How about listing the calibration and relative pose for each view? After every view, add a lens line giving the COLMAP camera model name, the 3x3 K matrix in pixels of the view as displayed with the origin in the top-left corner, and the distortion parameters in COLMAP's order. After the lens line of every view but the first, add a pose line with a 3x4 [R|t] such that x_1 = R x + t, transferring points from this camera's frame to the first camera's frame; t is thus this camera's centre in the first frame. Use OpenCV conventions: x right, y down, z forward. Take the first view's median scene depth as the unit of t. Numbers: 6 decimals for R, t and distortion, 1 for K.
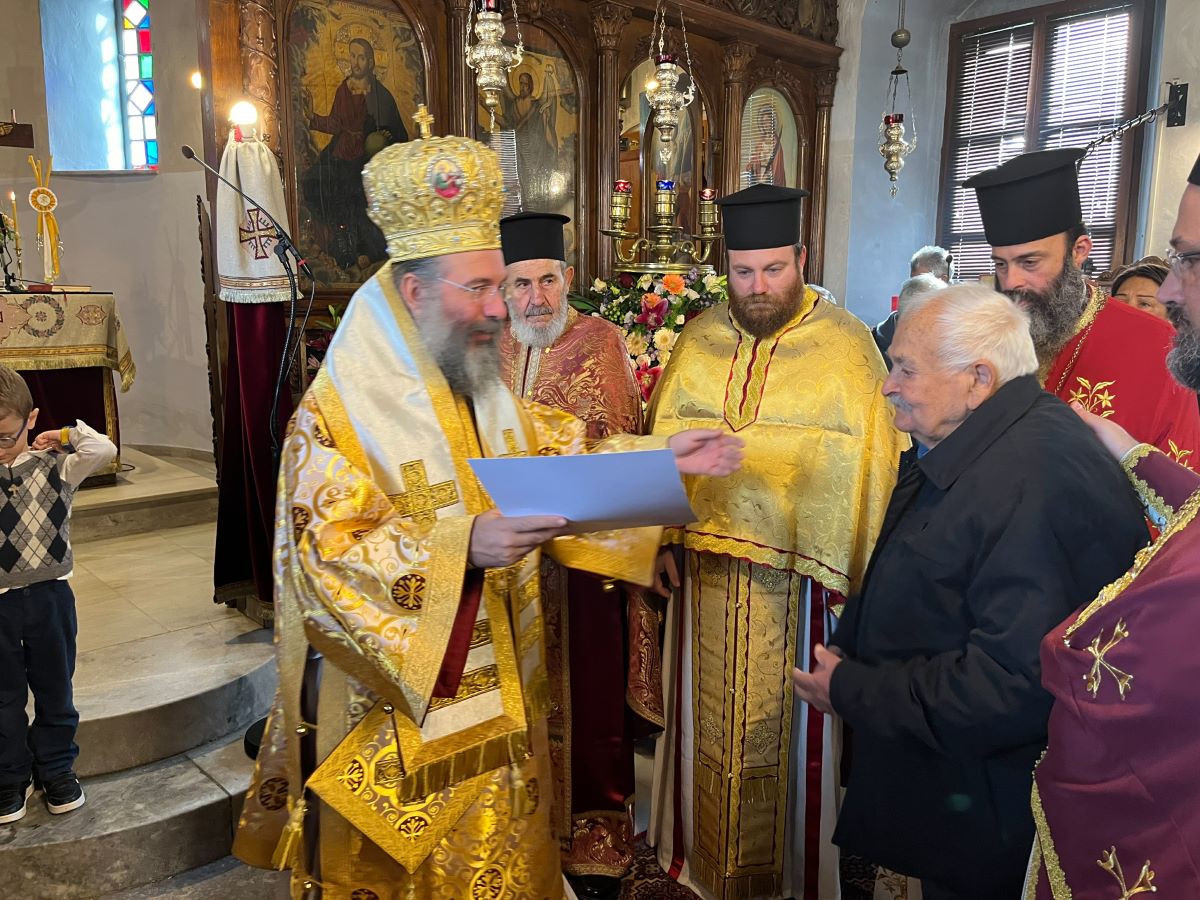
lens RADIAL K [[906.6, 0, 592.5], [0, 906.6, 452.8], [0, 0, 1]] dist [0.055597, -0.064488]
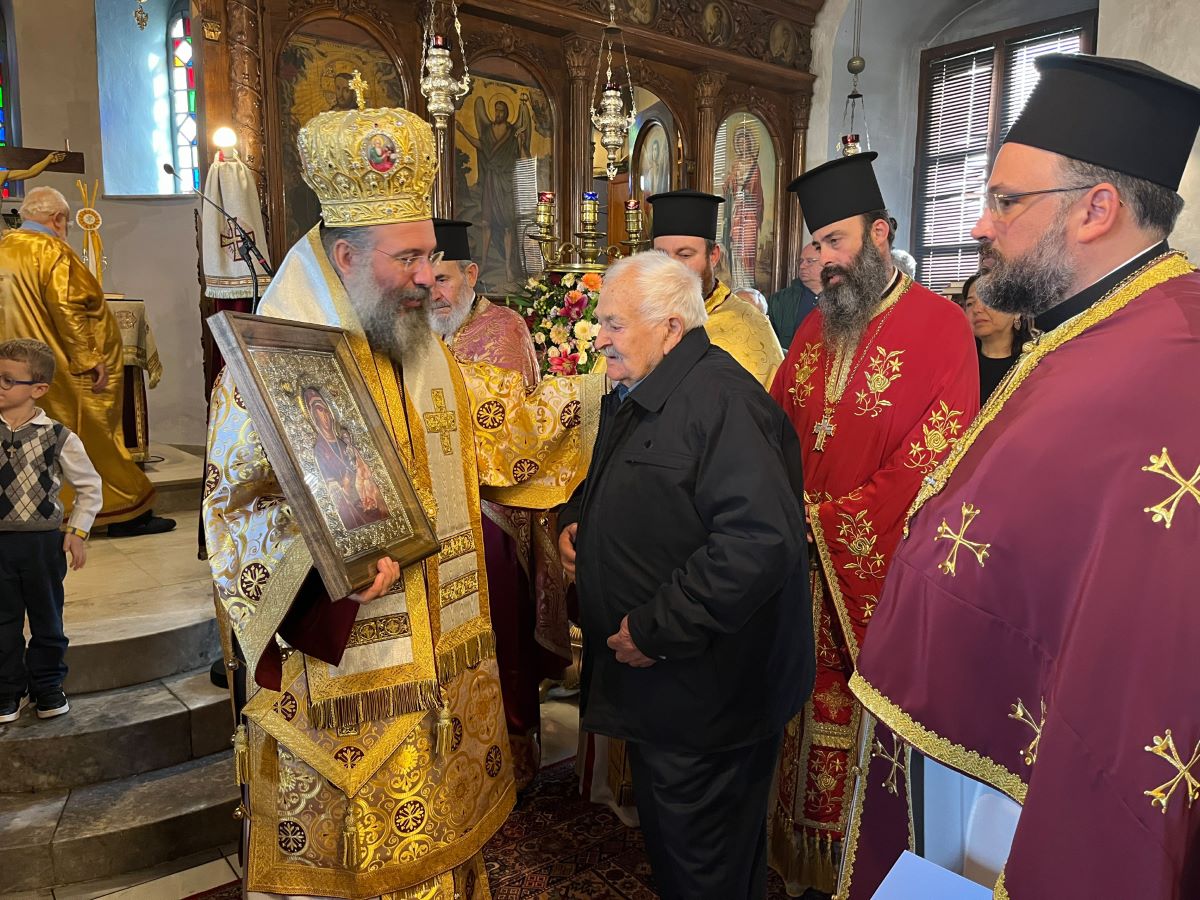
lens RADIAL K [[906.6, 0, 607.5], [0, 906.6, 453.9], [0, 0, 1]] dist [0.055597, -0.064488]
pose [[0.998293, 0.008299, -0.057807, 0.147727], [-0.009821, 0.999611, -0.026095, 0.050088], [0.057568, 0.026618, 0.997987, -0.109982]]
